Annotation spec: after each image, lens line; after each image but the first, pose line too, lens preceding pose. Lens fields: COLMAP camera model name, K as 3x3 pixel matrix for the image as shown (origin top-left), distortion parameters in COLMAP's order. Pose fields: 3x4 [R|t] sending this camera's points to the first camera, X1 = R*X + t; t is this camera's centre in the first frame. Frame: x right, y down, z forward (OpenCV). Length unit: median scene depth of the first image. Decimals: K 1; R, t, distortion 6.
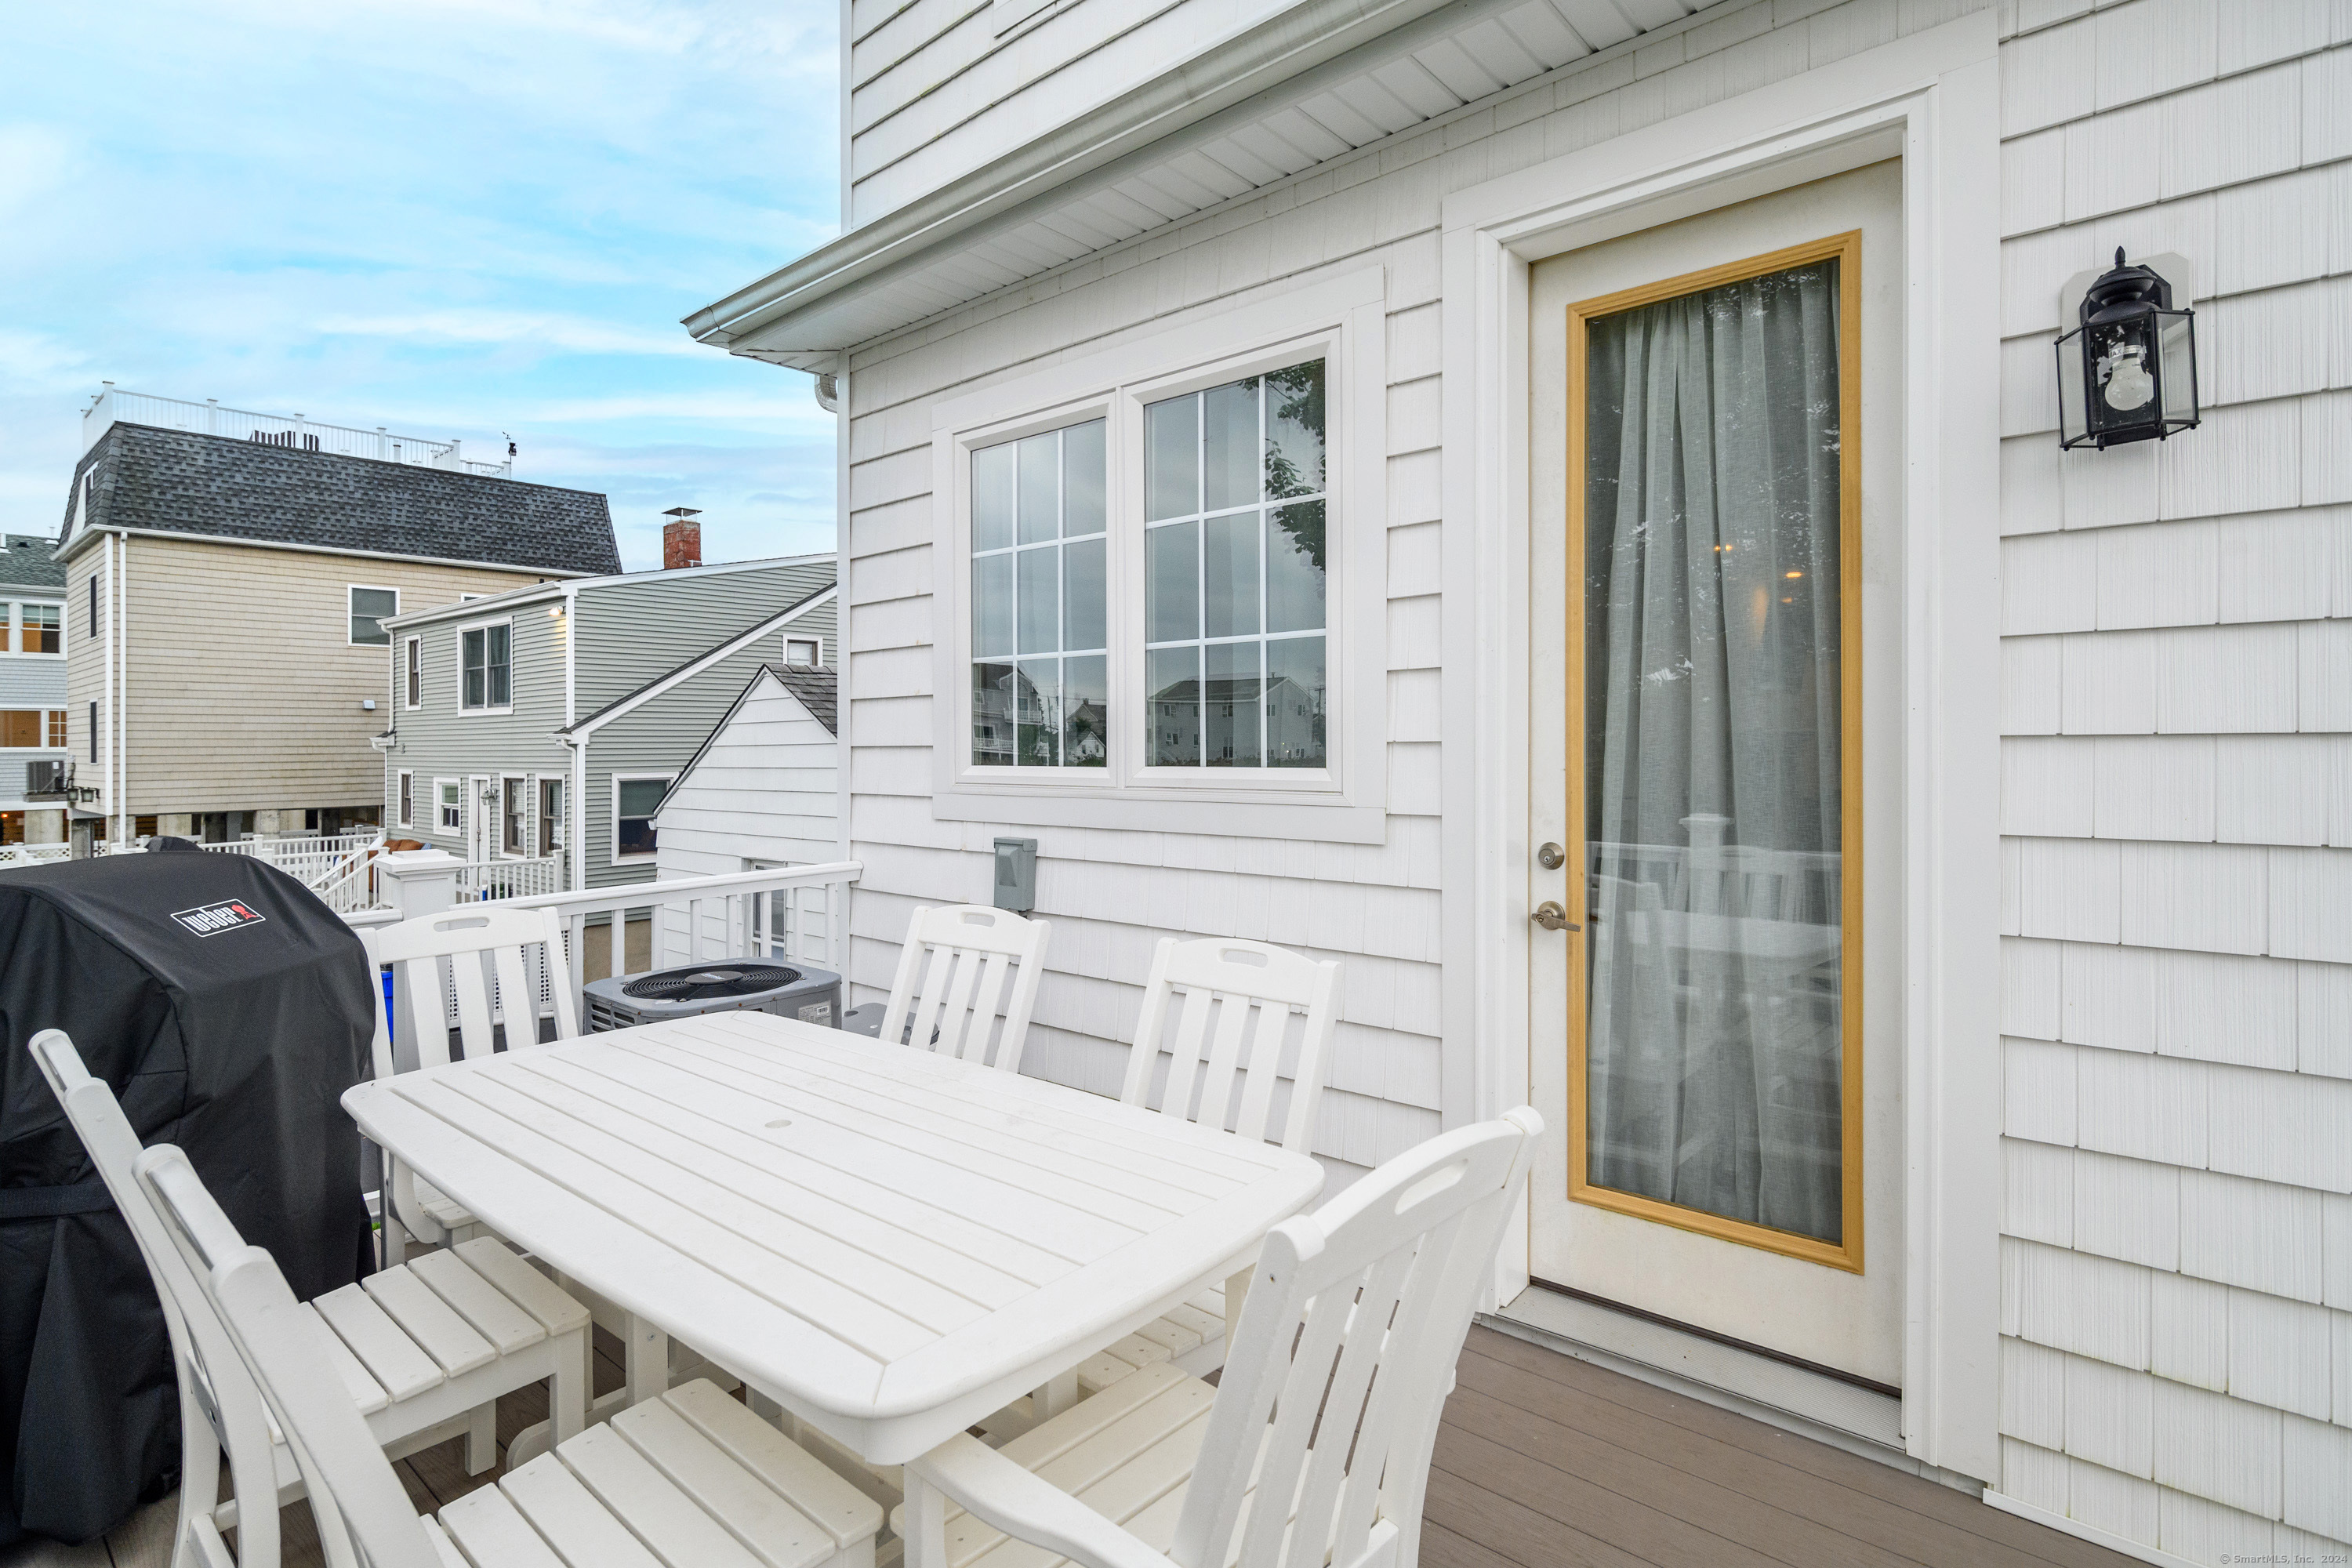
lens RADIAL K [[1195.4, 0, 1168.3], [0, 1195.4, 774.2], [0, 0, 1]] dist [0.001633, -0.000674]
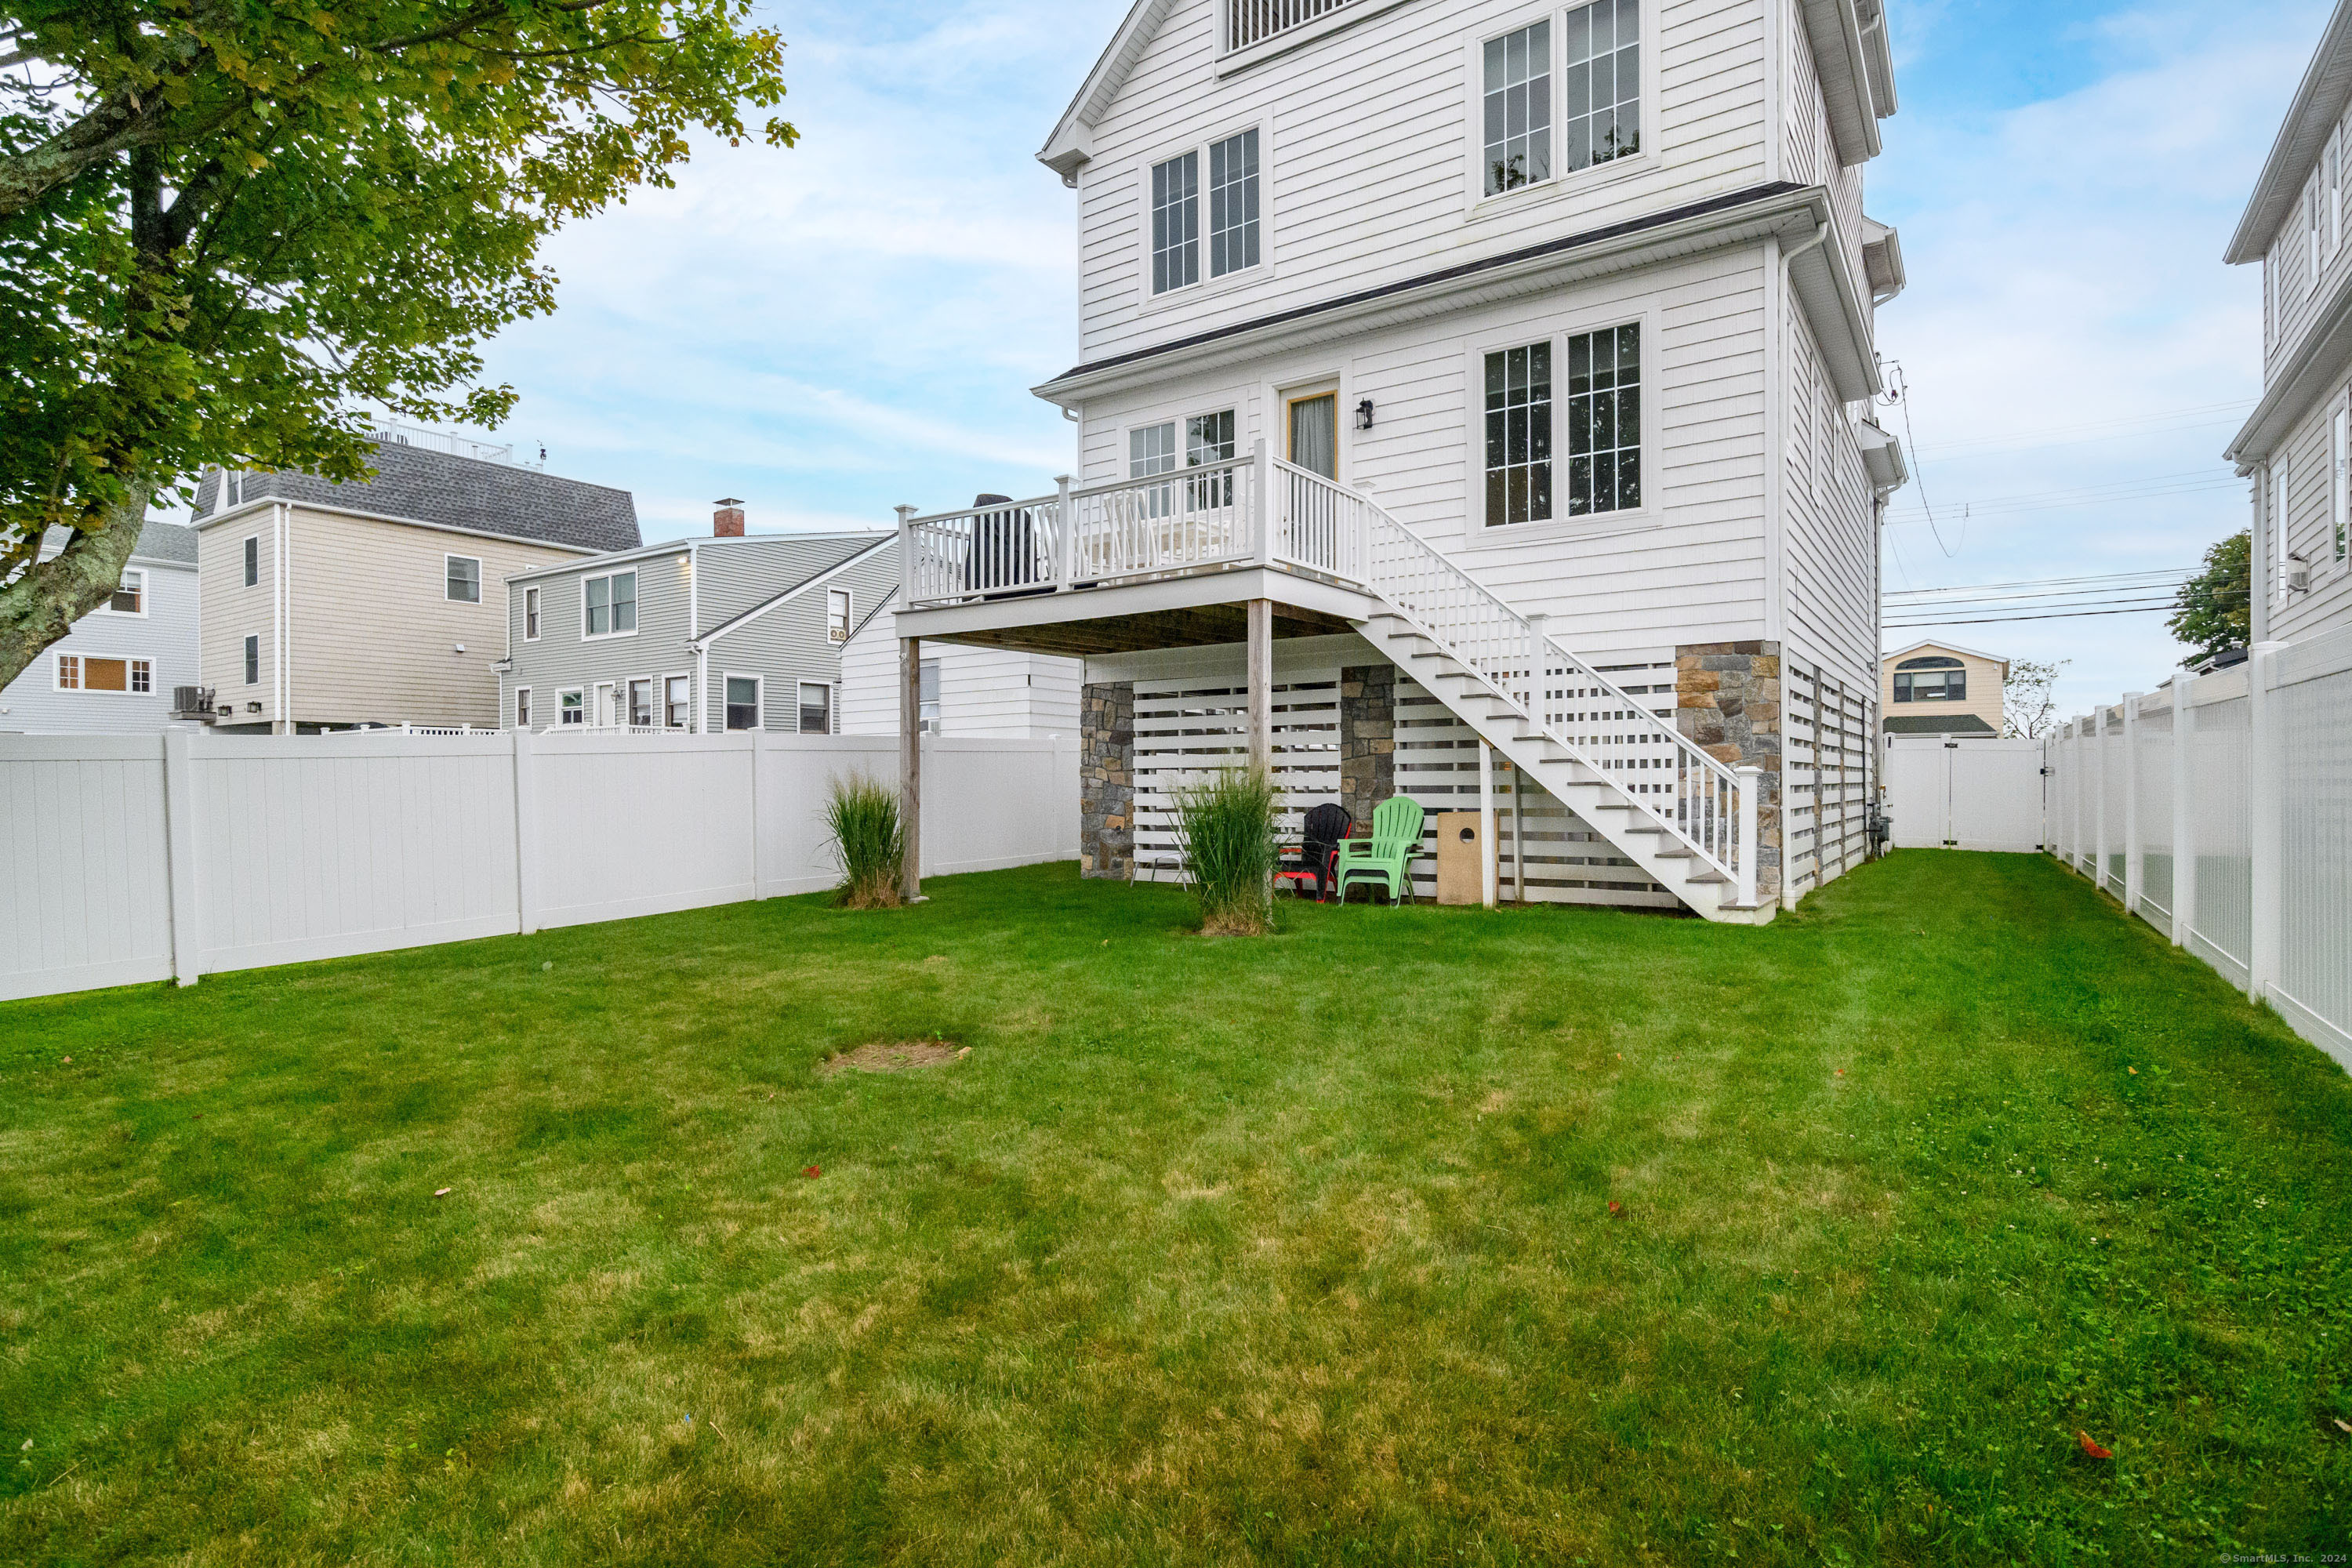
lens RADIAL K [[1195.4, 0, 1182.0], [0, 1195.4, 786.0], [0, 0, 1]] dist [0.001633, -0.000674]
pose [[0.992550, -0.000122, 0.121838, -0.081435], [0.002959, 0.999729, -0.023107, 0.155870], [-0.121802, 0.023296, 0.992281, -0.453429]]
